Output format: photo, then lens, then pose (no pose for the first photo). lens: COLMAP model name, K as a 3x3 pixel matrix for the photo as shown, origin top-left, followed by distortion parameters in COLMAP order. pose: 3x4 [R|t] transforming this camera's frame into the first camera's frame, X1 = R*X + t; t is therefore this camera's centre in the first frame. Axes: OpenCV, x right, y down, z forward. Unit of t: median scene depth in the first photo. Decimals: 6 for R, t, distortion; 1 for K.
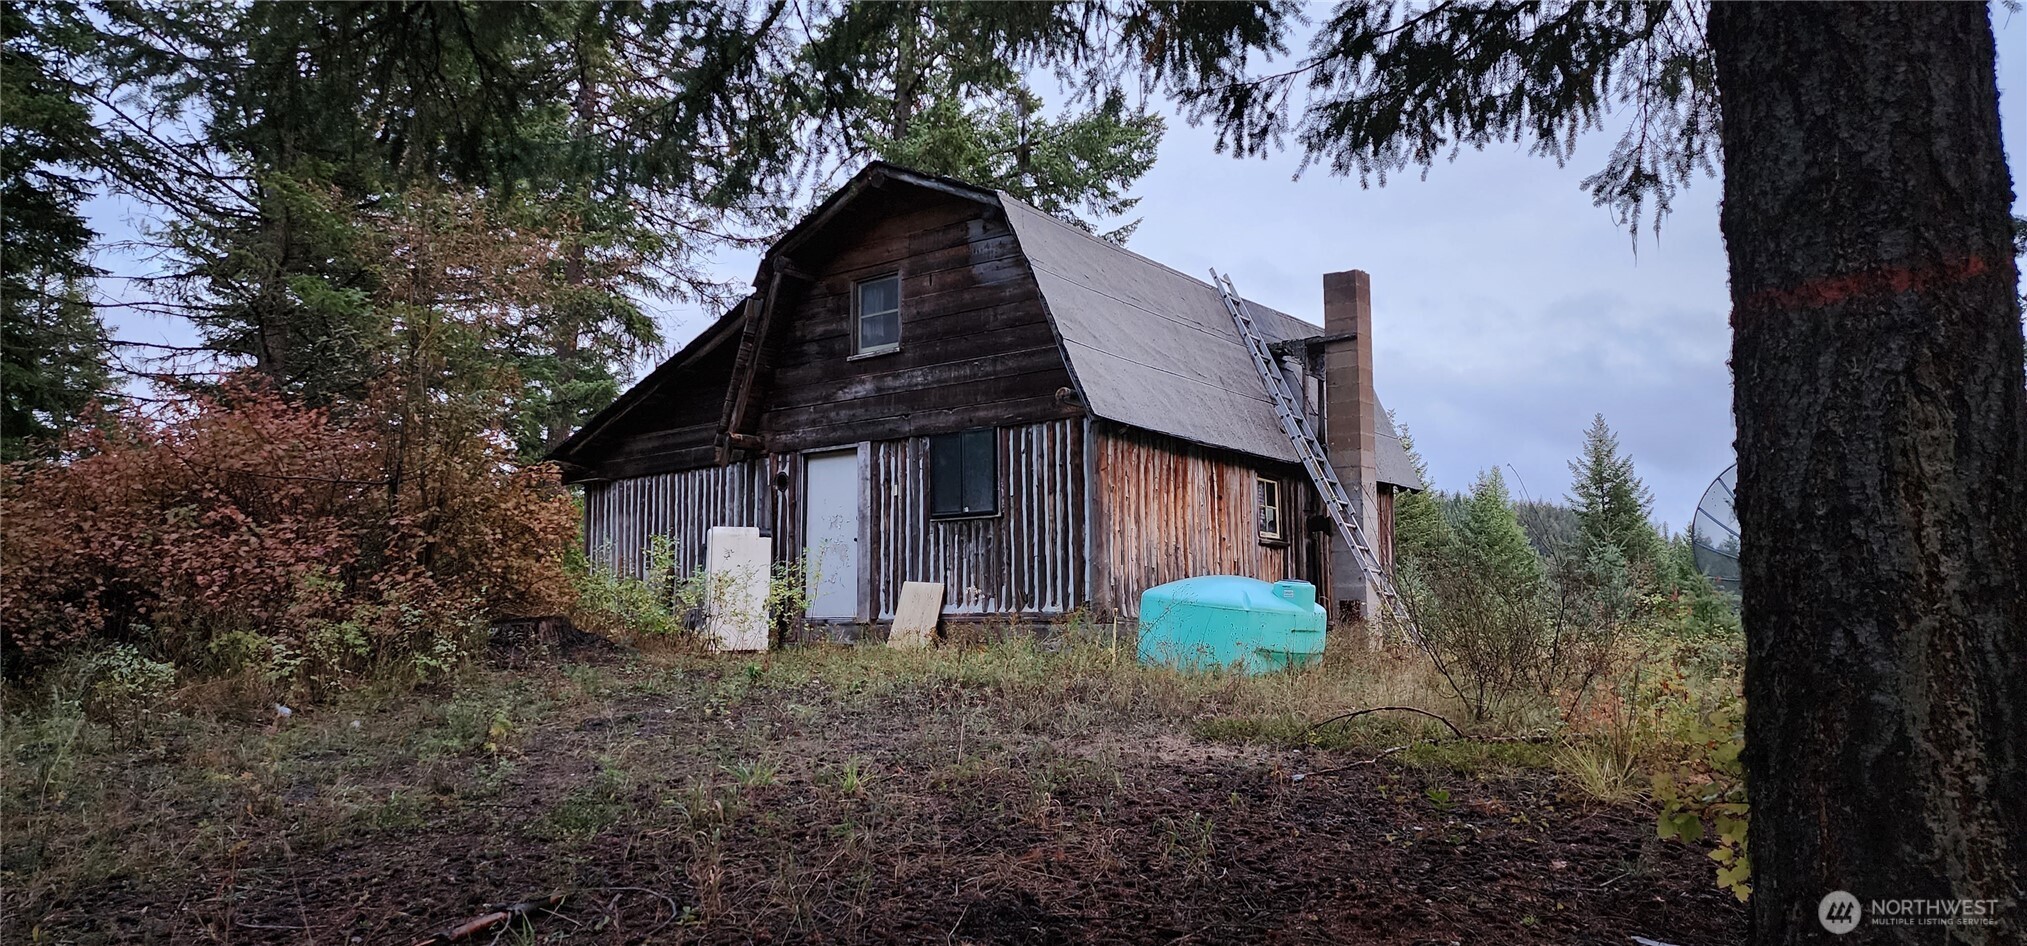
lens RADIAL K [[1367.8, 0, 1013.5], [0, 1367.8, 473.0], [0, 0, 1]] dist [0.160802, -0.245959]
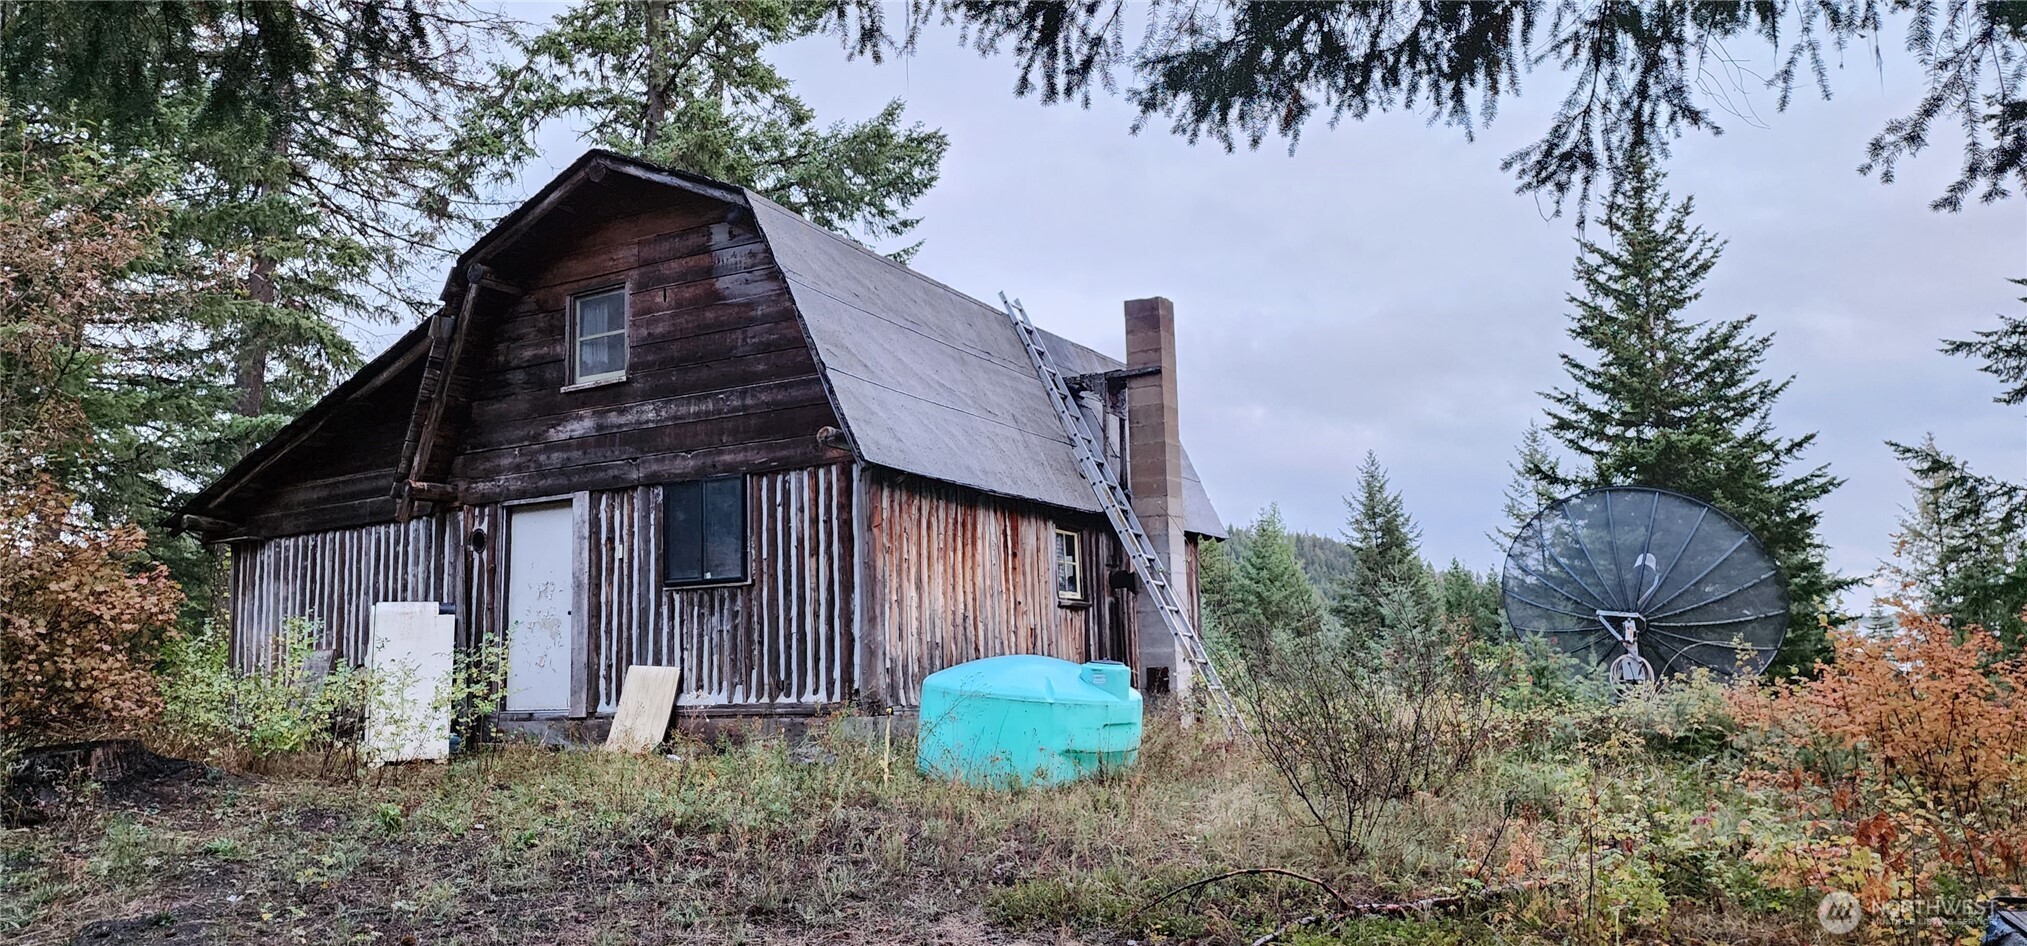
lens RADIAL K [[1367.8, 0, 1013.5], [0, 1367.8, 473.0], [0, 0, 1]] dist [0.160802, -0.245959]
pose [[0.988009, -0.003236, 0.154364, 0.016753], [0.007041, 0.999684, -0.024111, -0.012046], [-0.154238, 0.024909, 0.987720, 0.145000]]
